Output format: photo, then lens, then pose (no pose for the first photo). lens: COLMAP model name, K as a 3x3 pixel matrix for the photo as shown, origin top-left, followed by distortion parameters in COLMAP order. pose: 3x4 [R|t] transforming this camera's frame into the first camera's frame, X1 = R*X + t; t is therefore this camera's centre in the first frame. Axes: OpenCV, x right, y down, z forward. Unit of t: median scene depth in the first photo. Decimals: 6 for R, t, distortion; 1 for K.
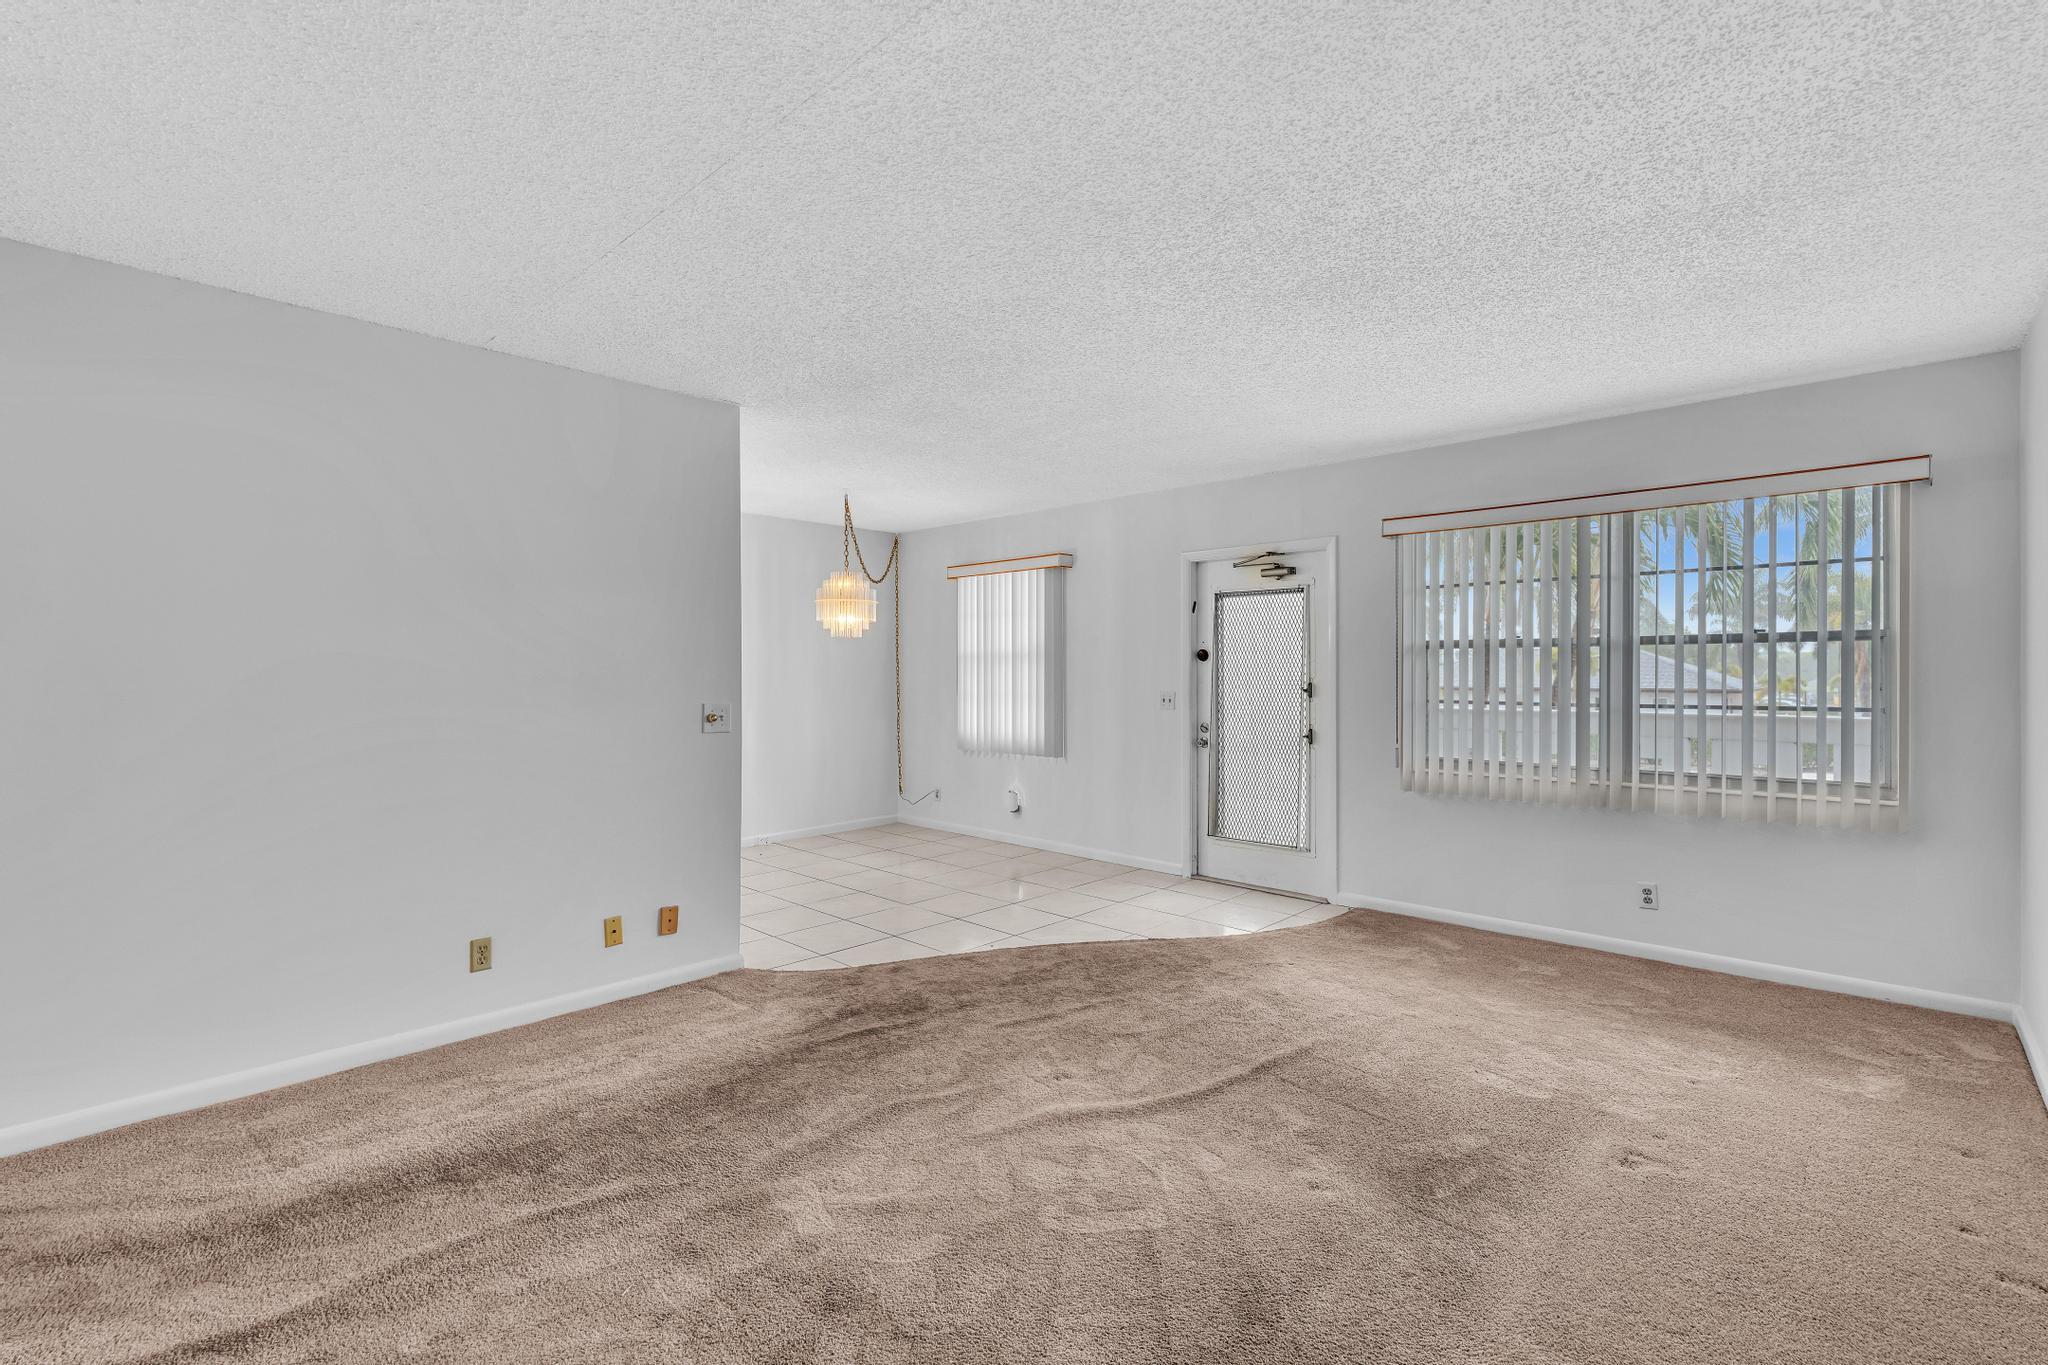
lens RADIAL K [[928.8, 0, 1026.0], [0, 928.8, 675.4], [0, 0, 1]] dist [-0.001552, 0.000408]
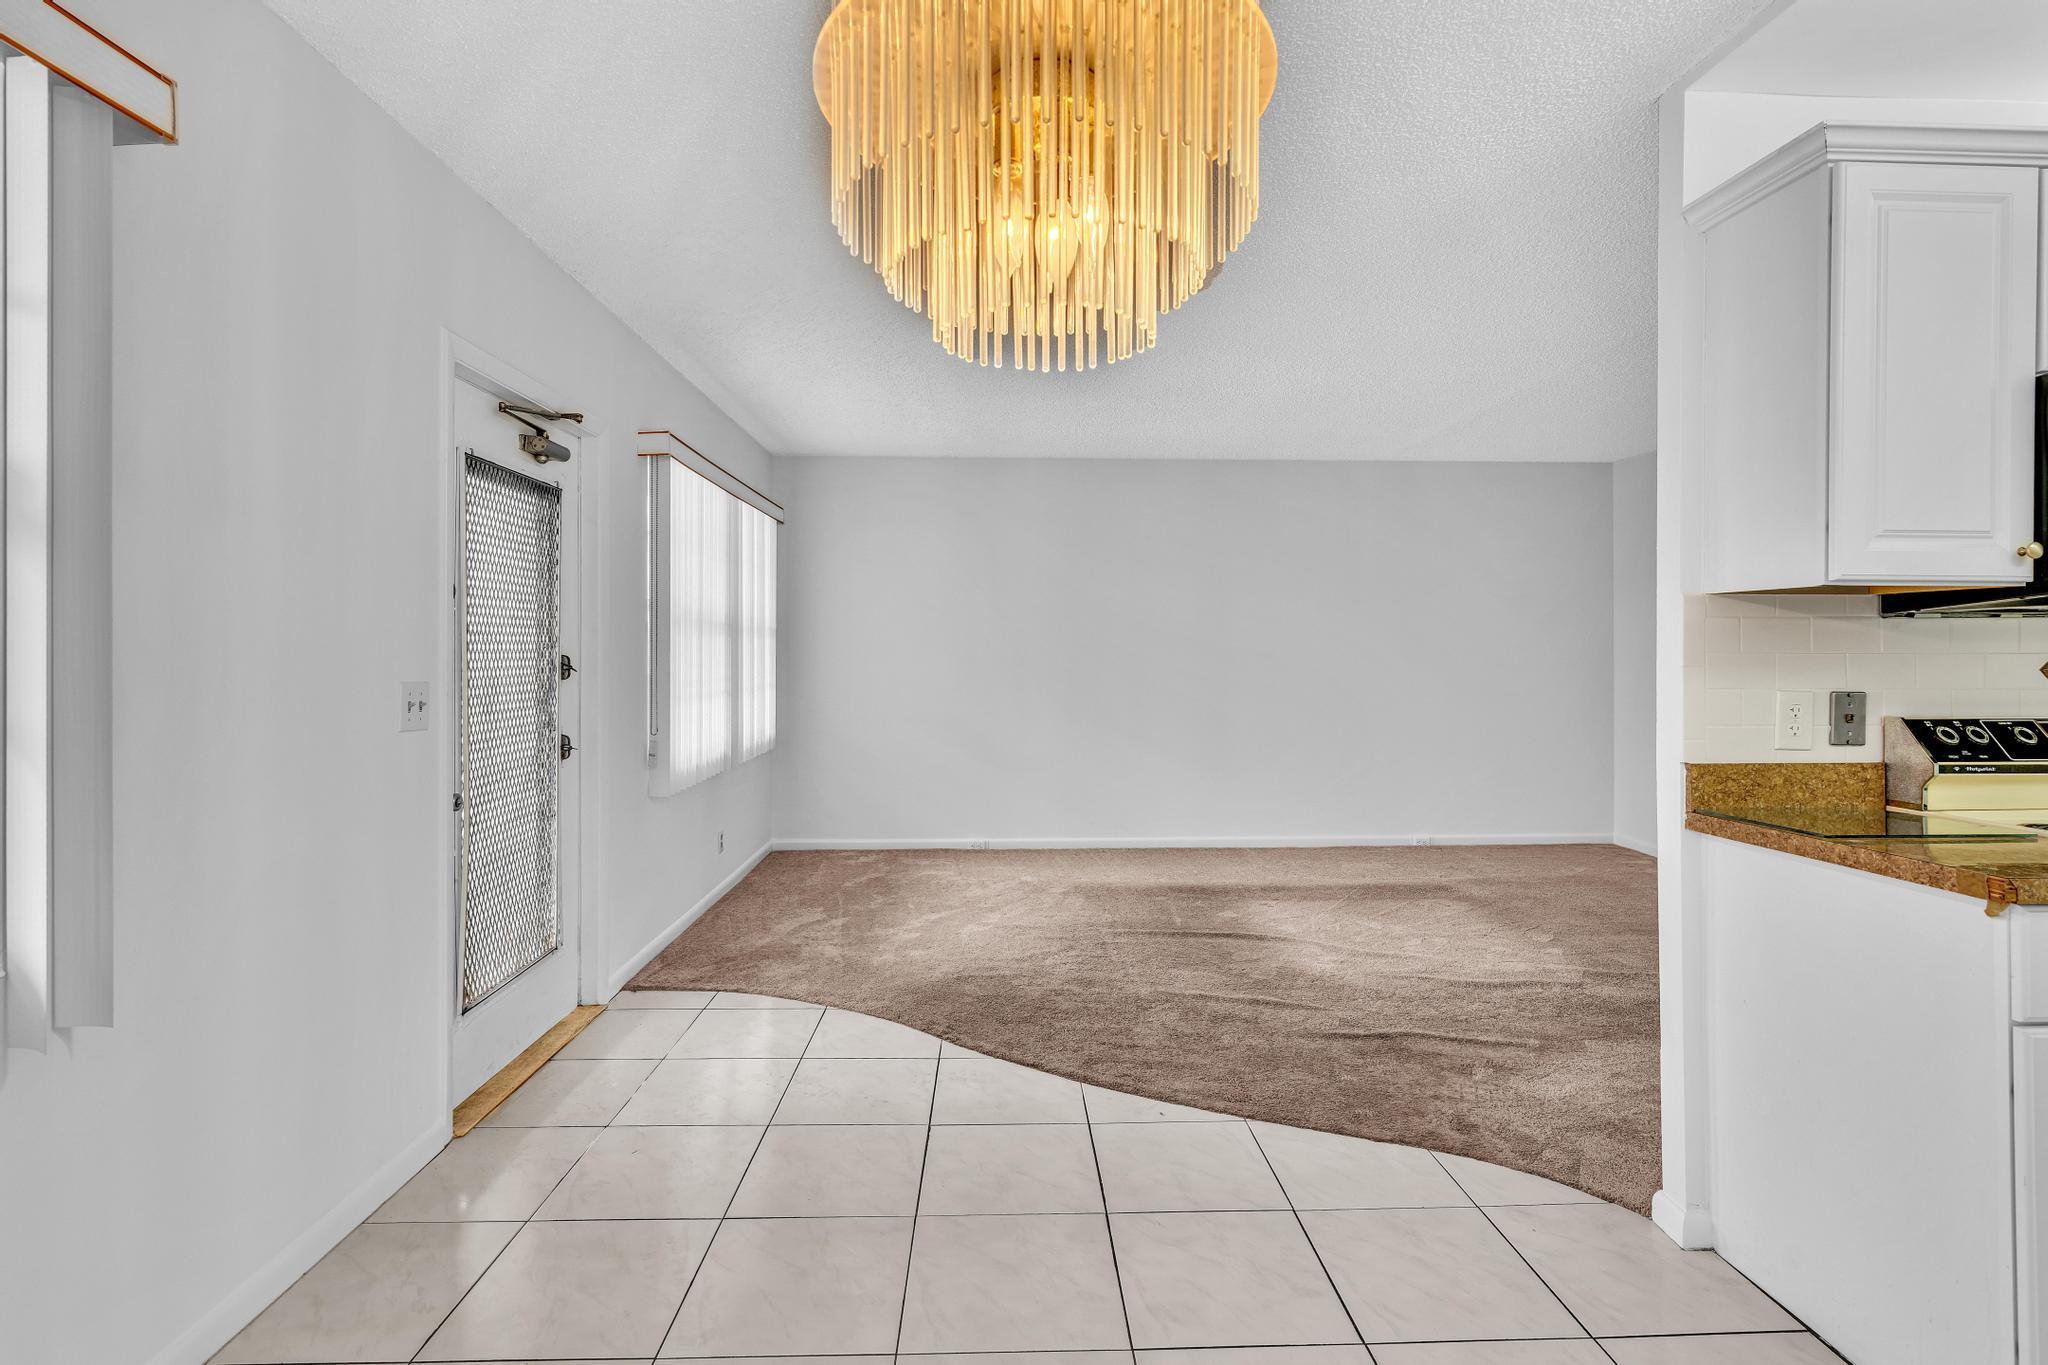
lens RADIAL K [[968.4, 0, 1029.3], [0, 968.4, 654.3], [0, 0, 1]] dist [-0.002660, 0.000755]
pose [[-0.713107, -0.008371, 0.701005, -0.292169], [-0.010227, 0.999947, 0.001538, 0.002365], [-0.700980, -0.006072, -0.713155, 1.094825]]
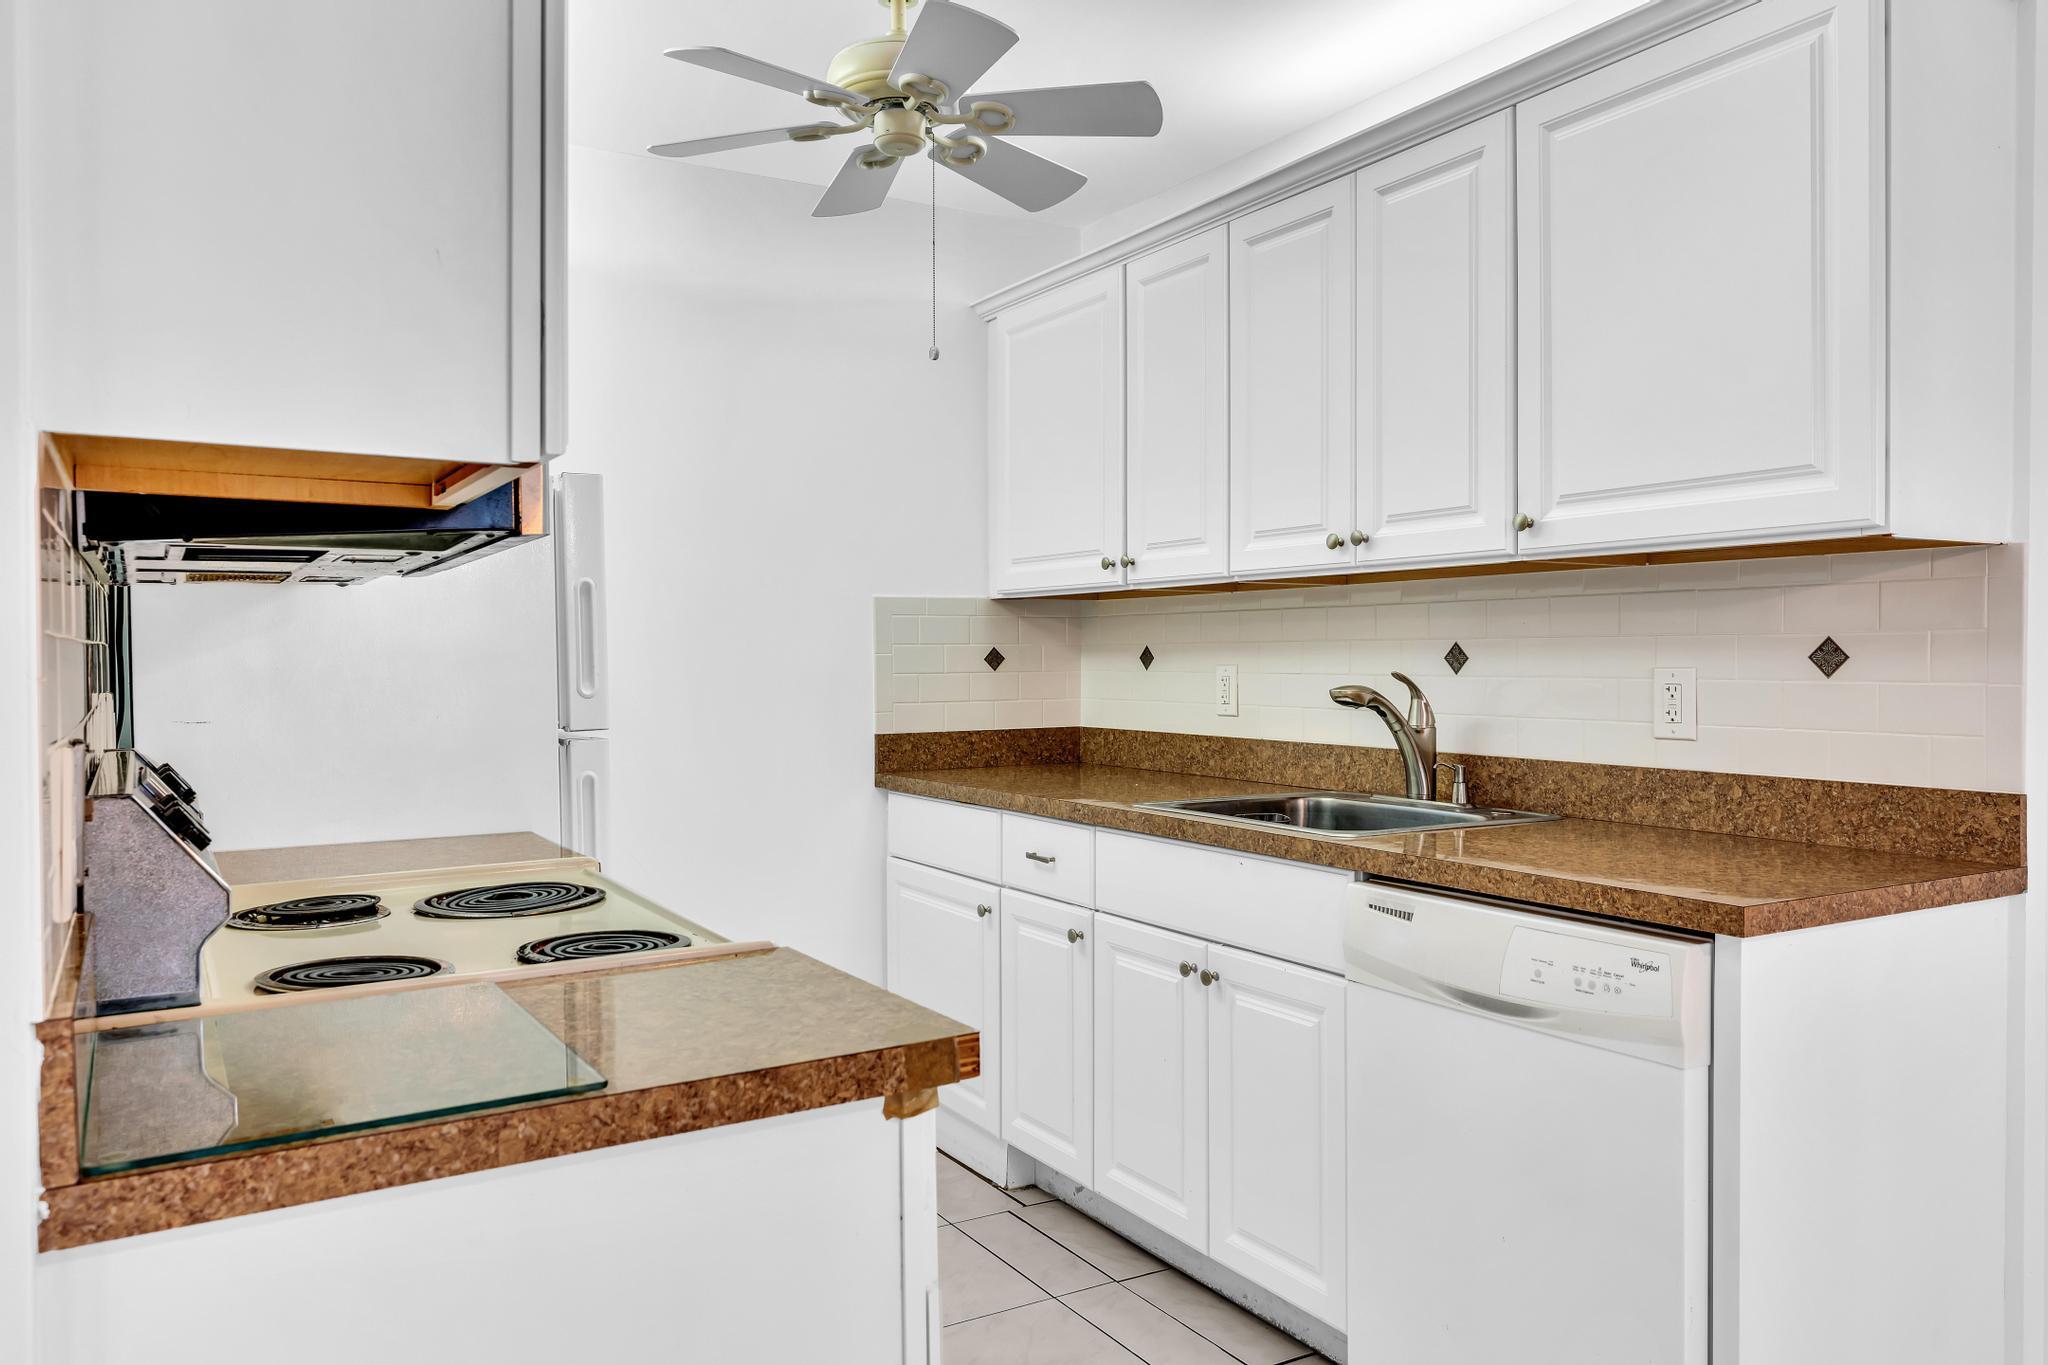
lens RADIAL K [[1475.7, 0, 1024.0], [0, 1475.7, 682.5], [0, 0, 1]] dist [0.002988, 0.002621]
pose [[-0.275973, 0.010404, -0.961109, -0.105060], [0.007948, 0.999932, 0.008542, 0.004473], [0.961133, -0.005282, -0.276037, 0.826836]]
